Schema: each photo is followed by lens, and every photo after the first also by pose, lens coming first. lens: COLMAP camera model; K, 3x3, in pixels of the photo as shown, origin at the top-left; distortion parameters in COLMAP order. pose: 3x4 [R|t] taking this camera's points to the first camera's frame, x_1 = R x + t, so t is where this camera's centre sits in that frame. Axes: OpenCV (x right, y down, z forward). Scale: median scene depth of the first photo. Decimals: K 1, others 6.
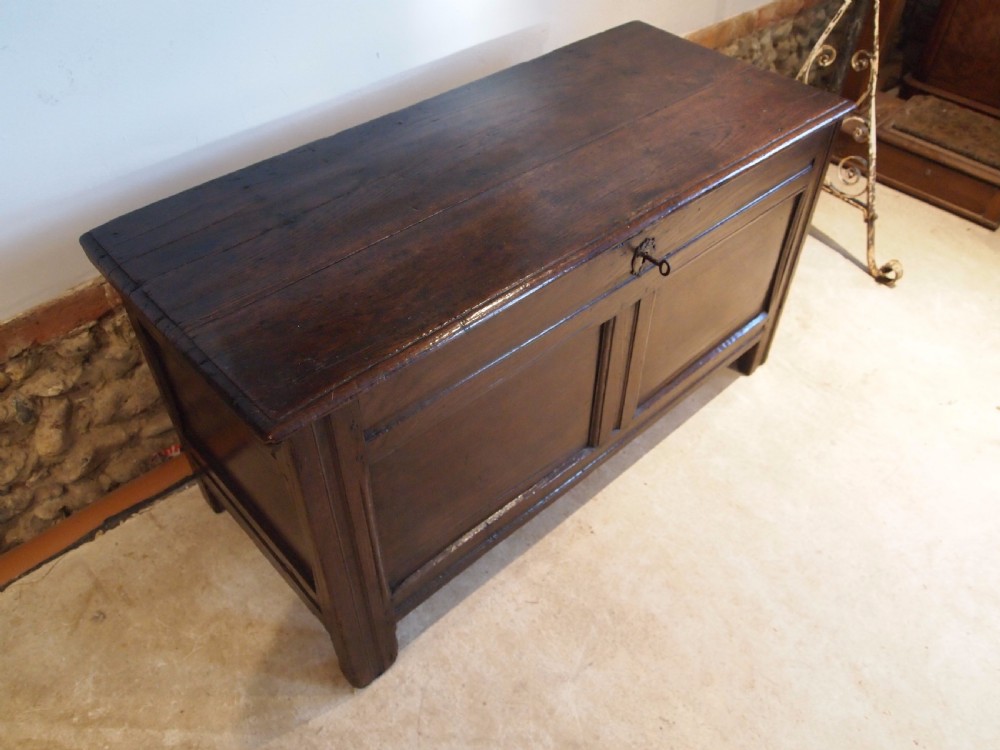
lens RADIAL K [[796.8, 0, 500.0], [0, 796.8, 375.0], [0, 0, 1]] dist [-0.045952, 0.000868]
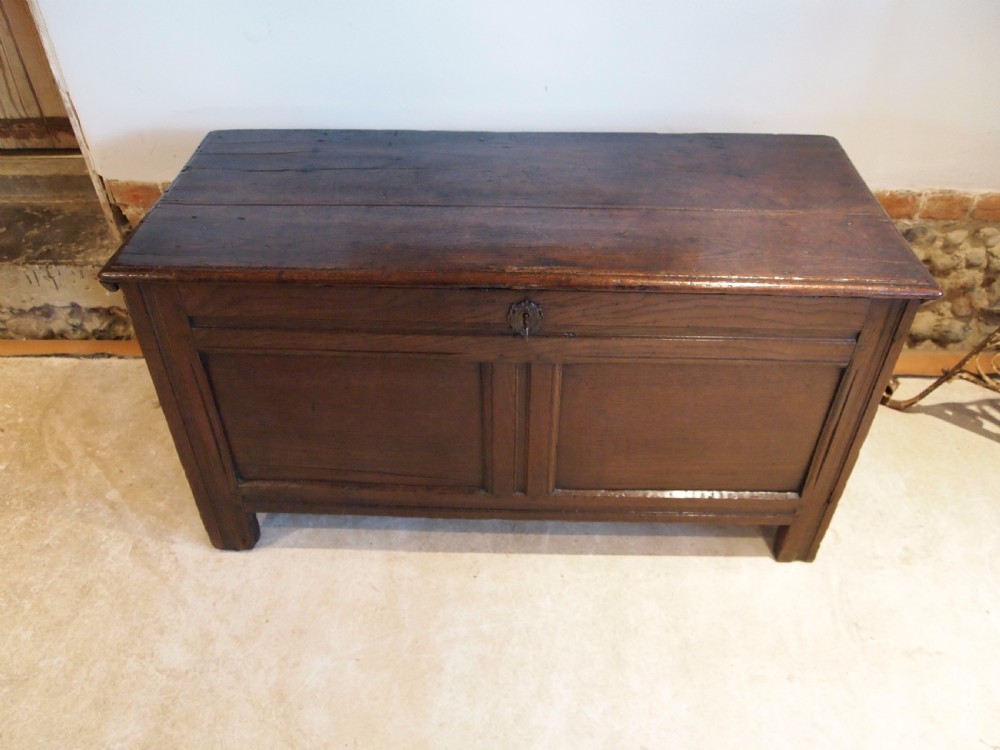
lens RADIAL K [[796.8, 0, 500.0], [0, 796.8, 375.0], [0, 0, 1]] dist [-0.045952, 0.000868]
pose [[0.714879, 0.444275, -0.539971, 0.566928], [-0.480792, 0.873014, 0.081763, -0.119652], [0.507727, 0.201163, 0.837703, 0.132988]]
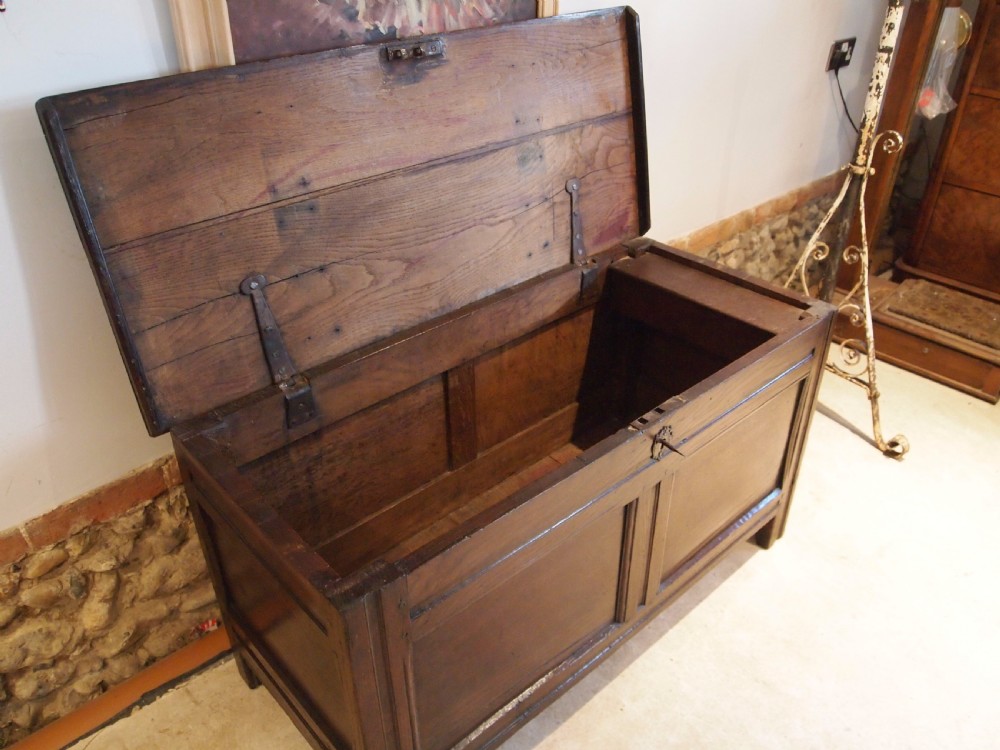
lens RADIAL K [[799.8, 0, 500.0], [0, 799.8, 375.0], [0, 0, 1]] dist [-0.046697, 0.001628]
pose [[0.999837, -0.005342, -0.017228, -0.017785], [0.001690, 0.978676, -0.205405, -0.011941], [0.017958, 0.205342, 0.978525, -0.075690]]
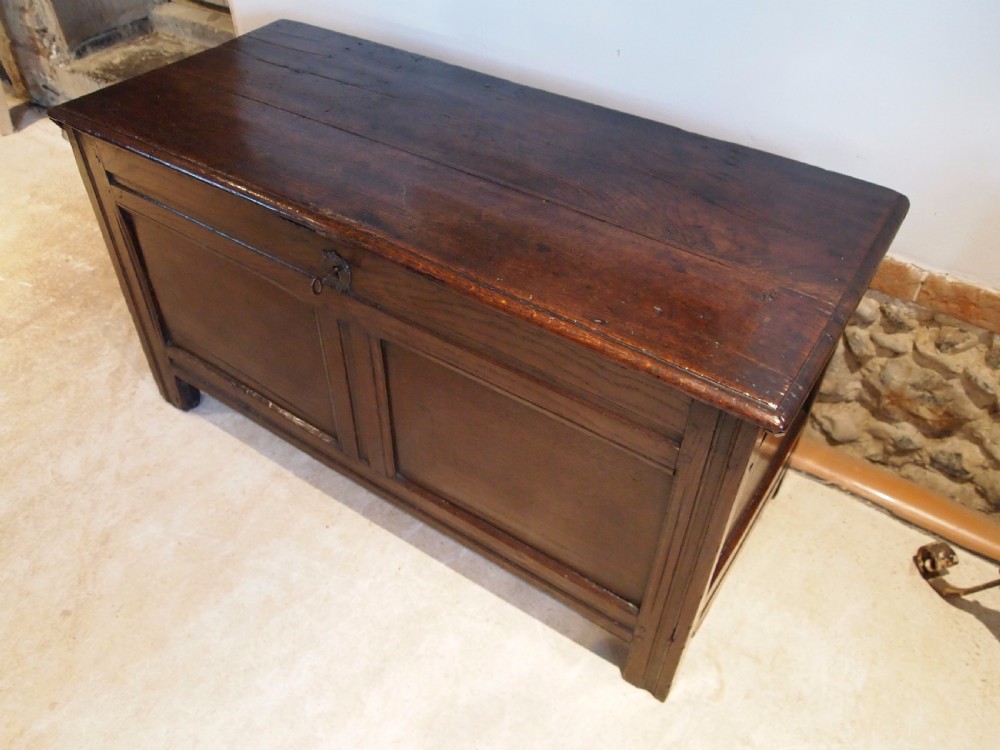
lens RADIAL K [[799.8, 0, 500.0], [0, 799.8, 375.0], [0, 0, 1]] dist [-0.046697, 0.001628]
pose [[0.225692, 0.657616, -0.718752, 0.735666], [-0.681291, 0.633910, 0.366061, -0.412084], [0.696352, 0.407063, 0.591096, 0.507998]]
